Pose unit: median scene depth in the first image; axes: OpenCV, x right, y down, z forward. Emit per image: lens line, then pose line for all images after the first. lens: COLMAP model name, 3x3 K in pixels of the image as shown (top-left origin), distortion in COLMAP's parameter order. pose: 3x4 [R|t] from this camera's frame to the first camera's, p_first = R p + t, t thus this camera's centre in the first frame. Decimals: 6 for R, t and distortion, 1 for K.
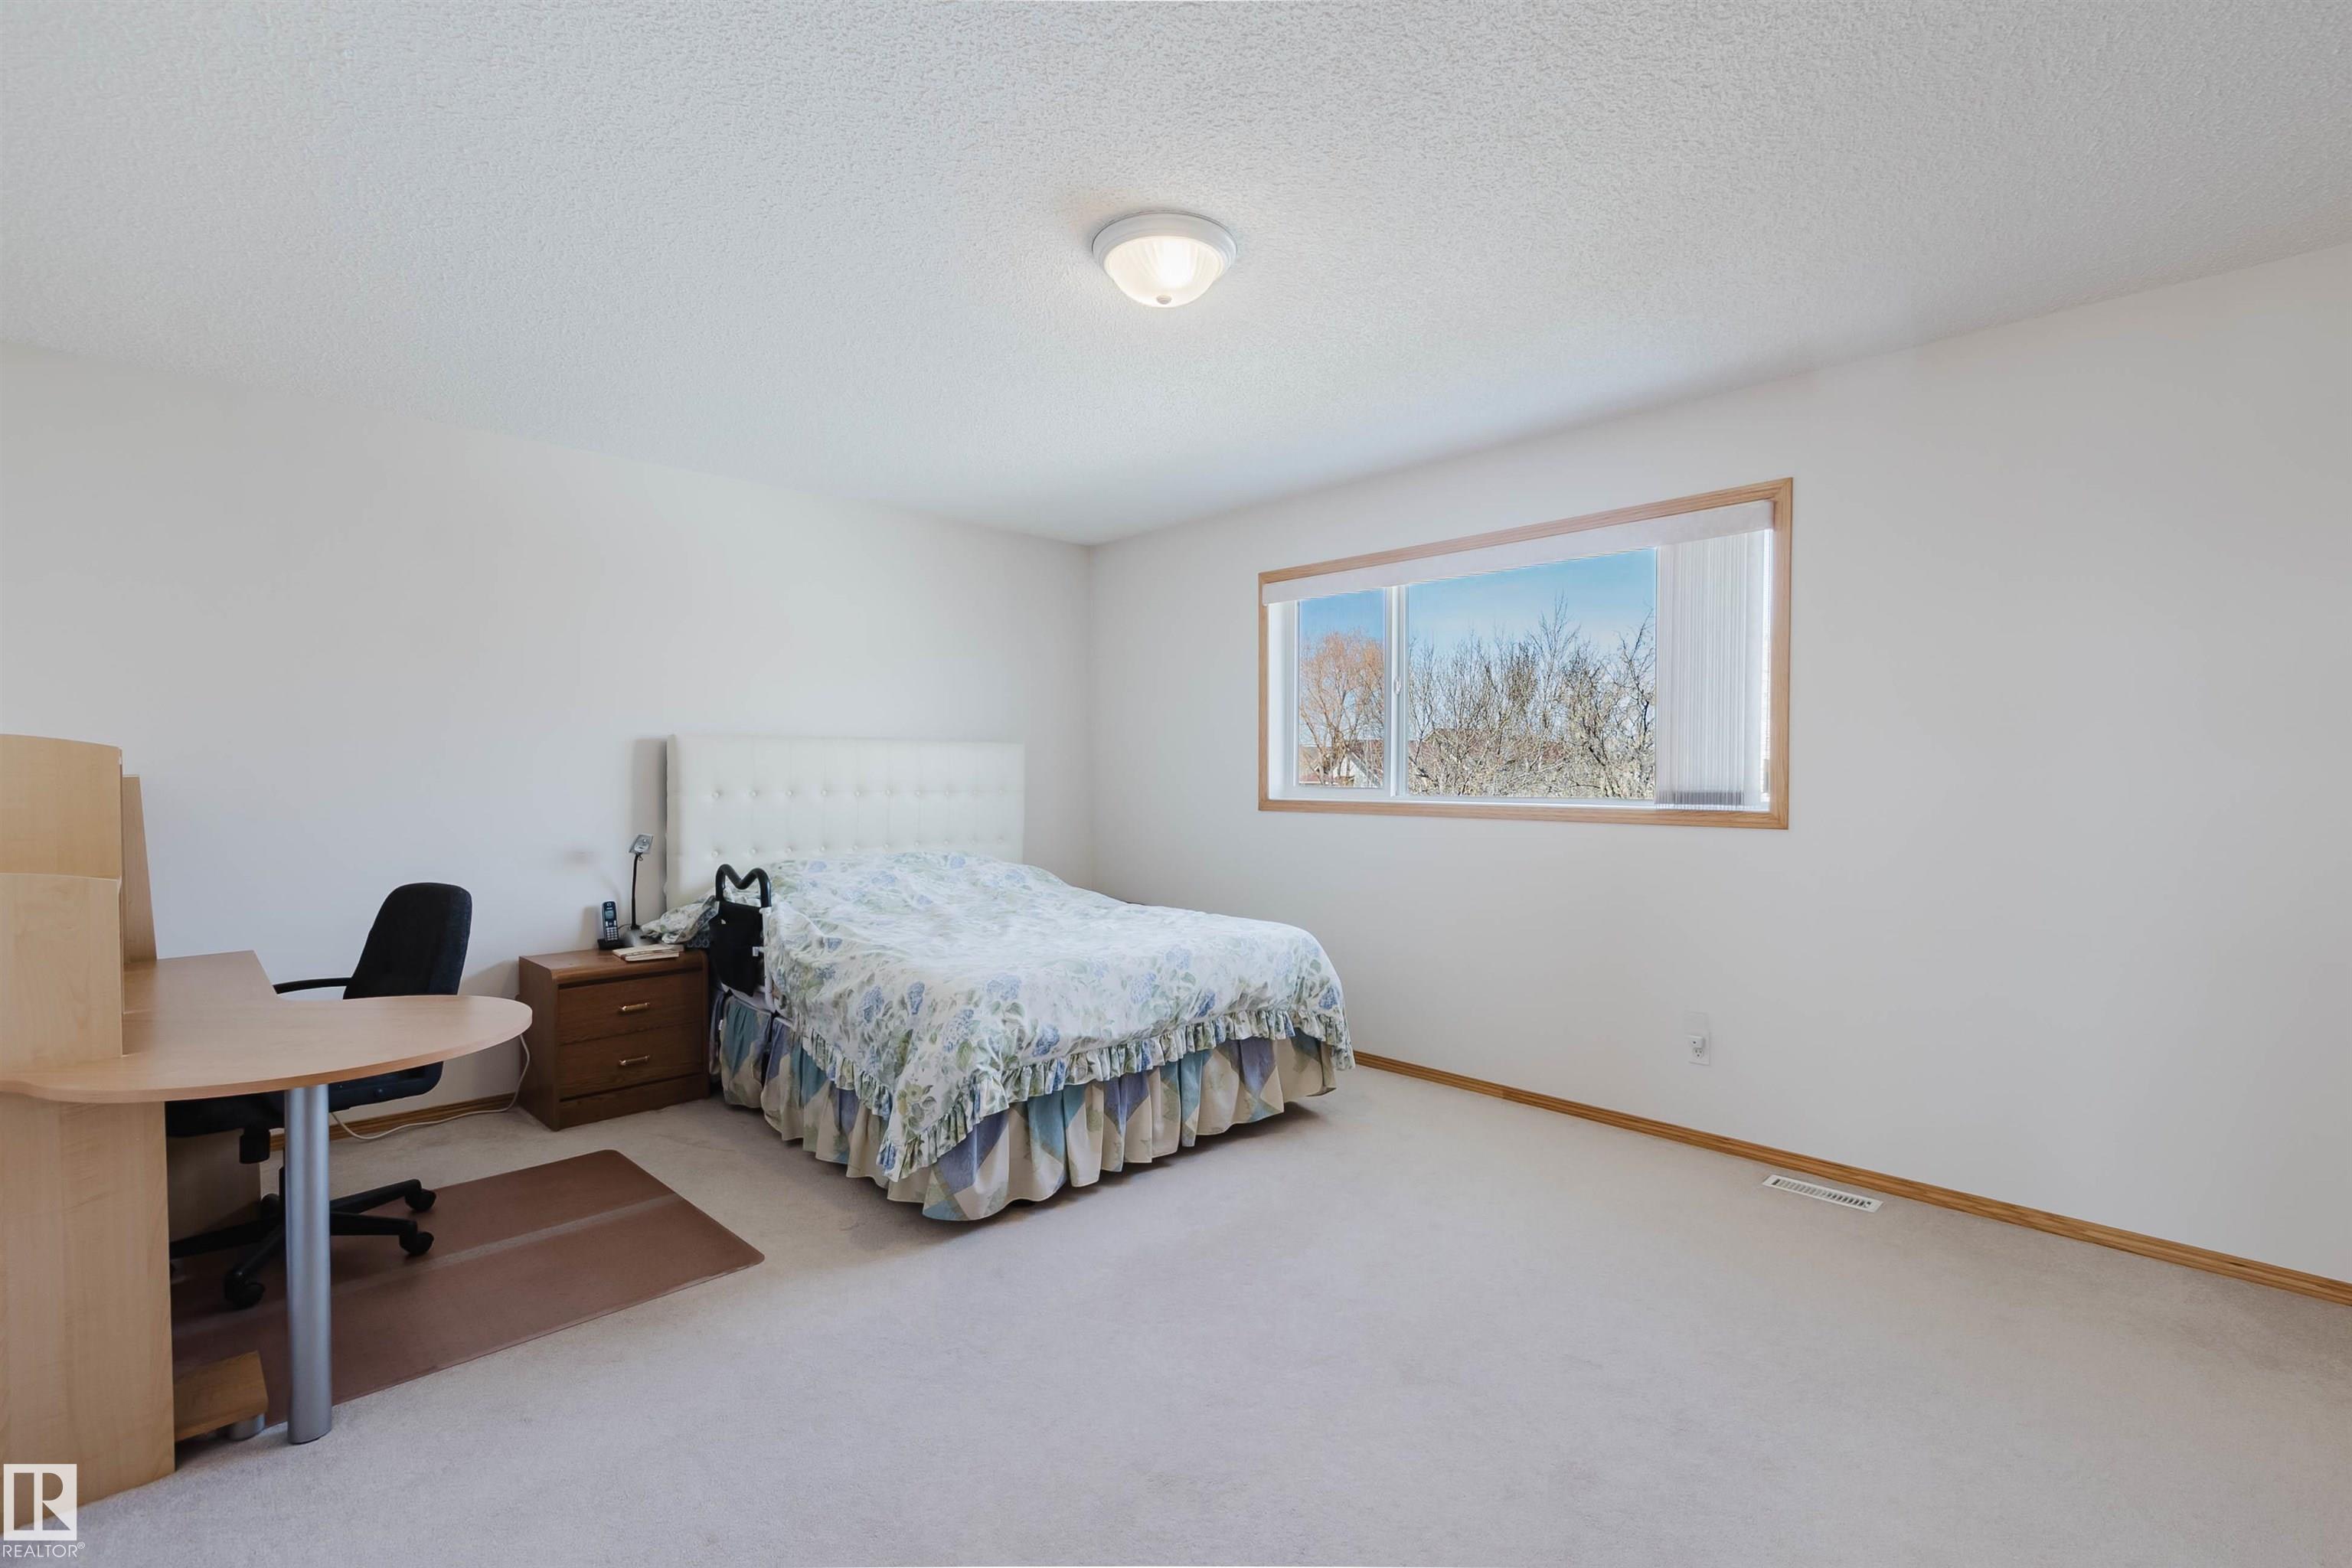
lens RADIAL K [[1138.4, 0, 1176.0], [0, 1138.4, 784.0], [0, 0, 1]] dist [-0.000448, 0.000001]
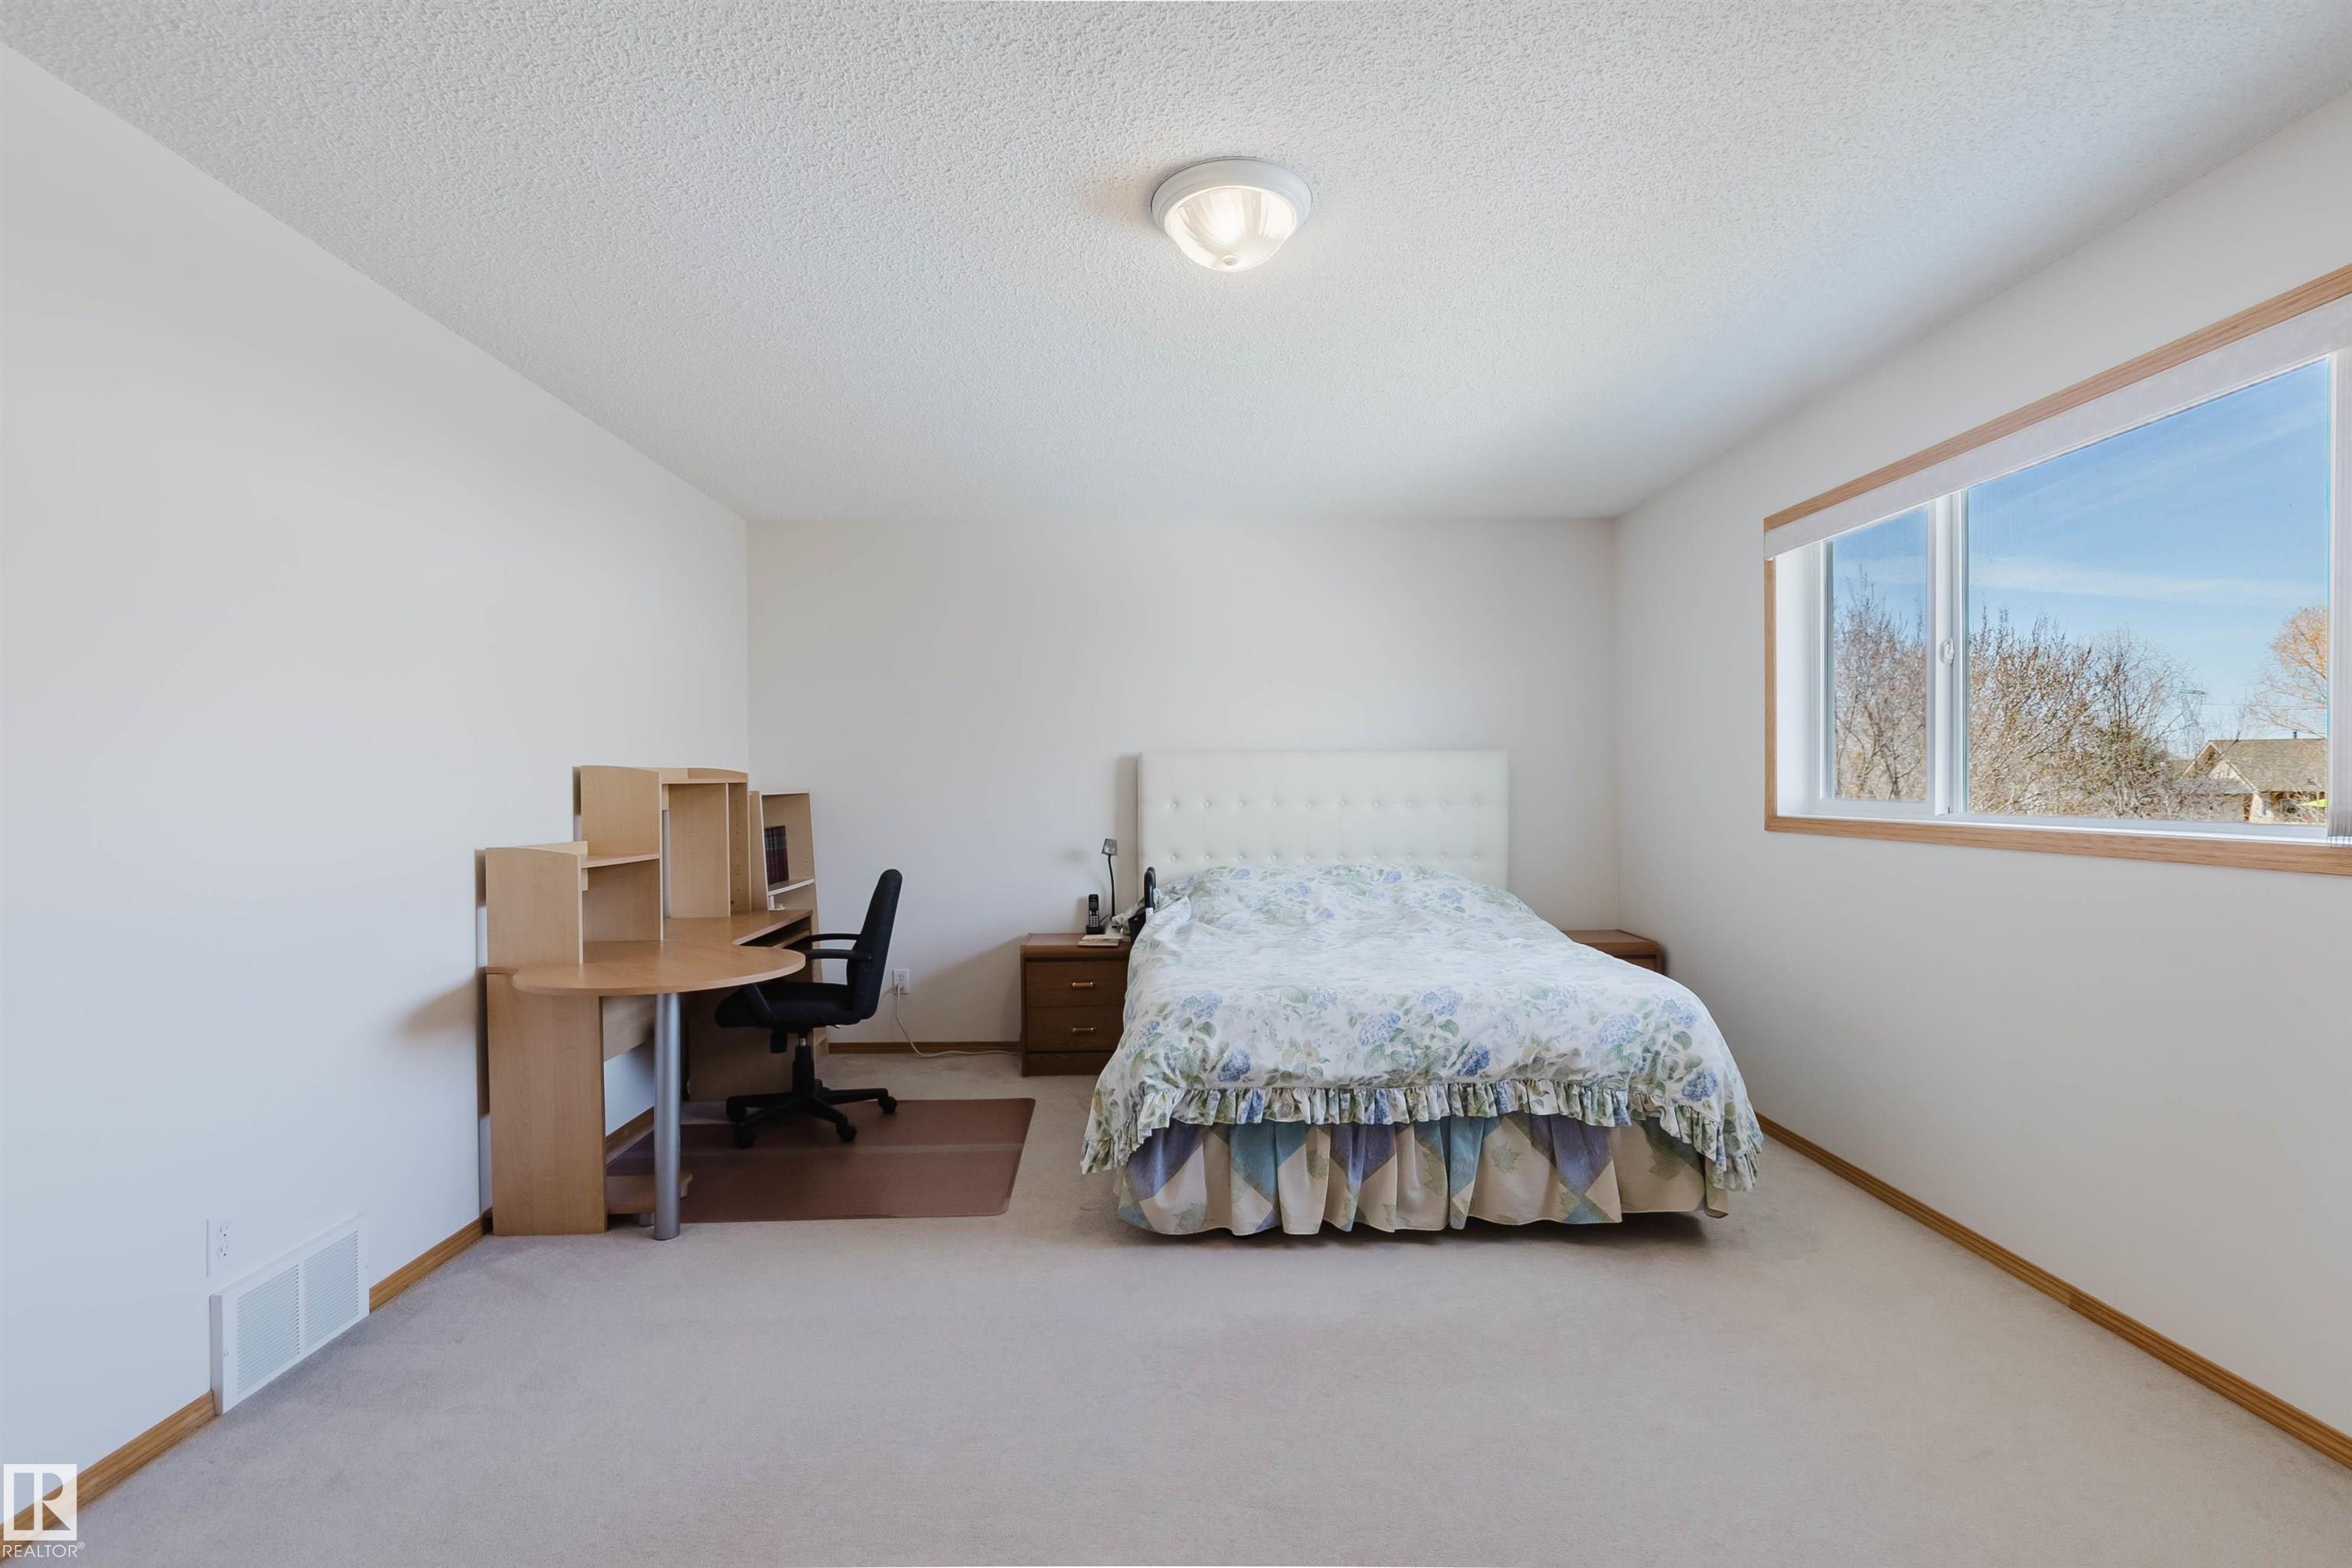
lens RADIAL K [[1113.3, 0, 1166.9], [0, 1113.3, 785.7], [0, 0, 1]] dist [0.001836, -0.000479]
pose [[0.702236, -0.006274, -0.711917, 0.453195], [0.000924, 0.999968, -0.007901, -0.001391], [0.711944, 0.004890, 0.702220, 0.274038]]
